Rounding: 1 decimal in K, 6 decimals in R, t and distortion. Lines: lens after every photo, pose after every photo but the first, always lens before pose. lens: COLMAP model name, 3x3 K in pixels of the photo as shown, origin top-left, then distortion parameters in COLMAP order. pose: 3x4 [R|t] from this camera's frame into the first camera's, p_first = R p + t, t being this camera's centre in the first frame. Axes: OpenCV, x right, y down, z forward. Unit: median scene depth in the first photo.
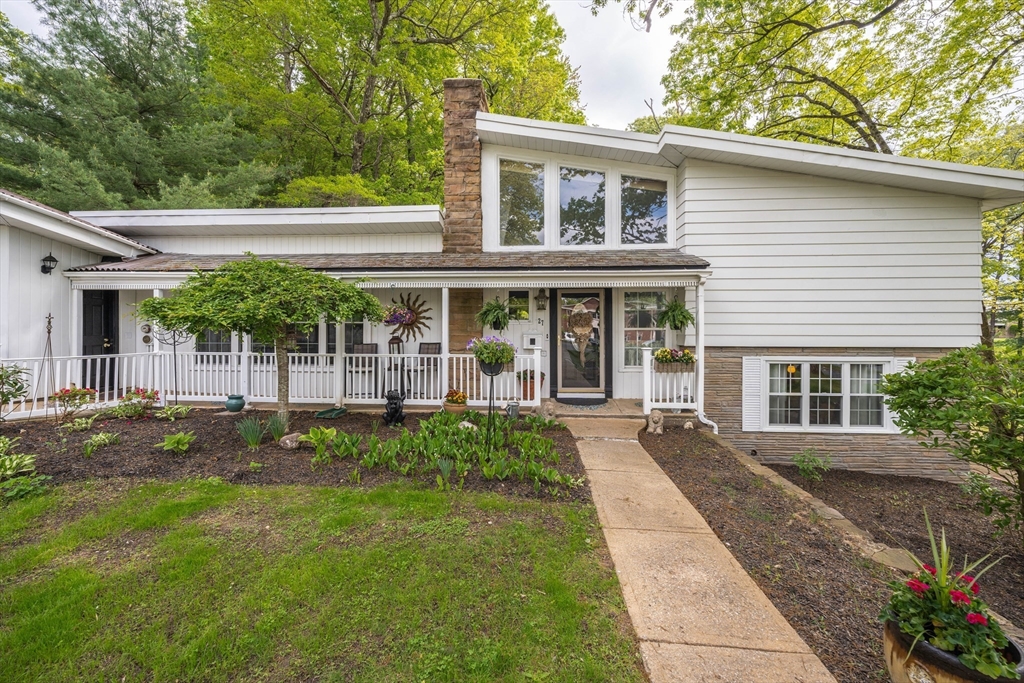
lens RADIAL K [[424.9, 0, 511.6], [0, 424.9, 327.5], [0, 0, 1]] dist [-0.000872, -0.000171]
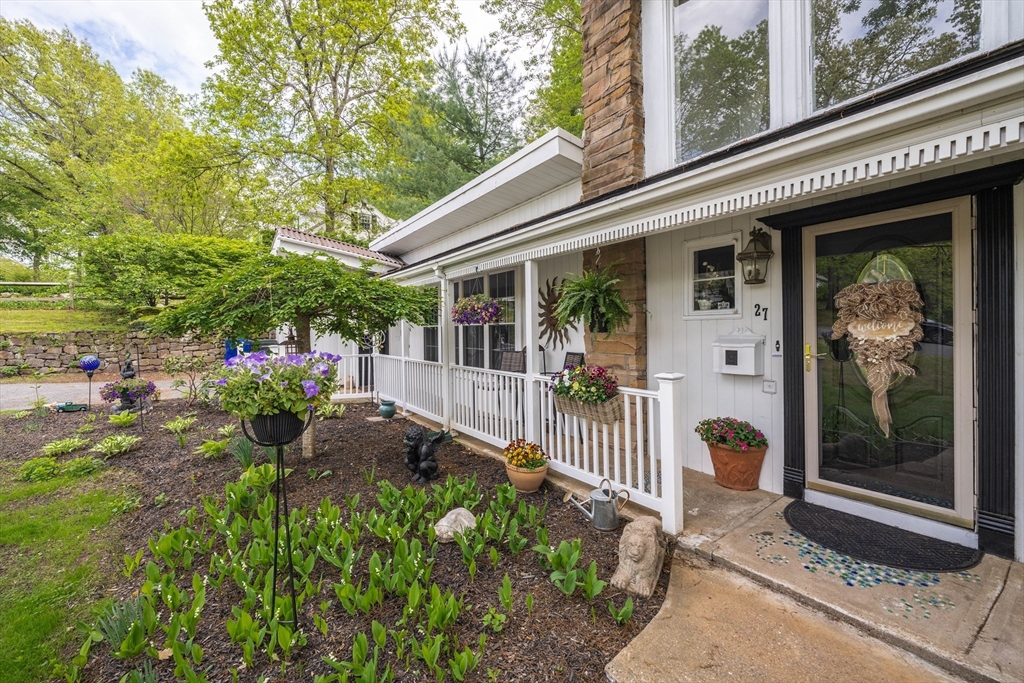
lens RADIAL K [[421.8, 0, 507.8], [0, 421.8, 336.4], [0, 0, 1]] dist [-0.001095, -0.000472]
pose [[0.616812, 0.000704, -0.787110, 0.248048], [0.015802, 0.999787, 0.013277, 0.001838], [0.786952, -0.020627, 0.616669, 0.540366]]
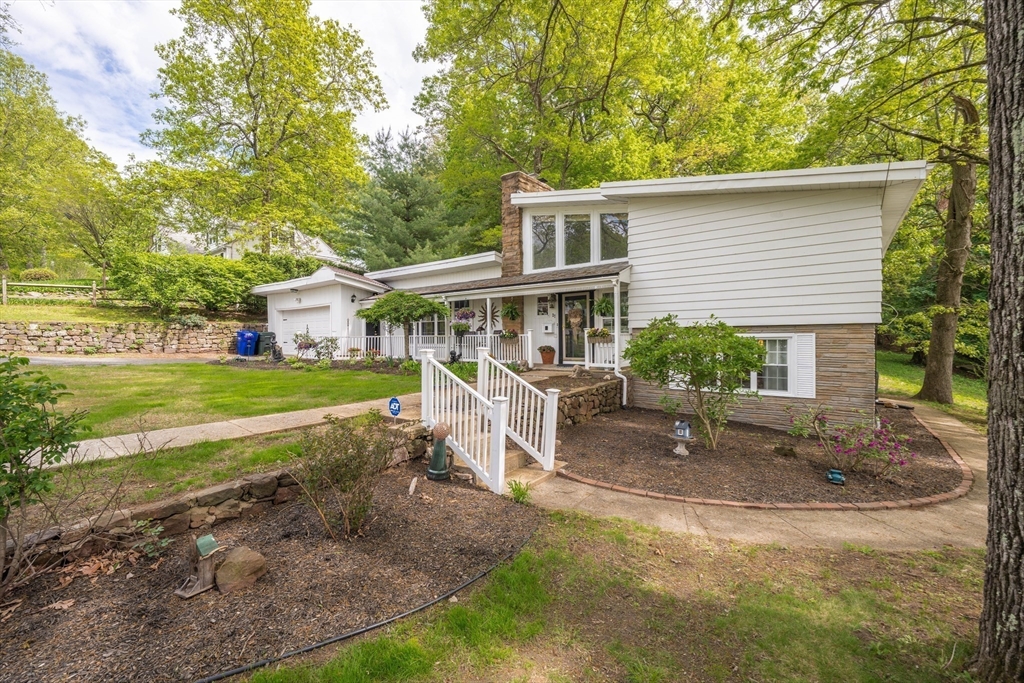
lens RADIAL K [[421.8, 0, 507.8], [0, 421.8, 336.4], [0, 0, 1]] dist [-0.001095, -0.000472]
pose [[0.826395, -0.010001, -0.563002, 0.814434], [0.008650, 0.999950, -0.005066, 0.070581], [0.563025, -0.000683, 0.826440, -0.392059]]
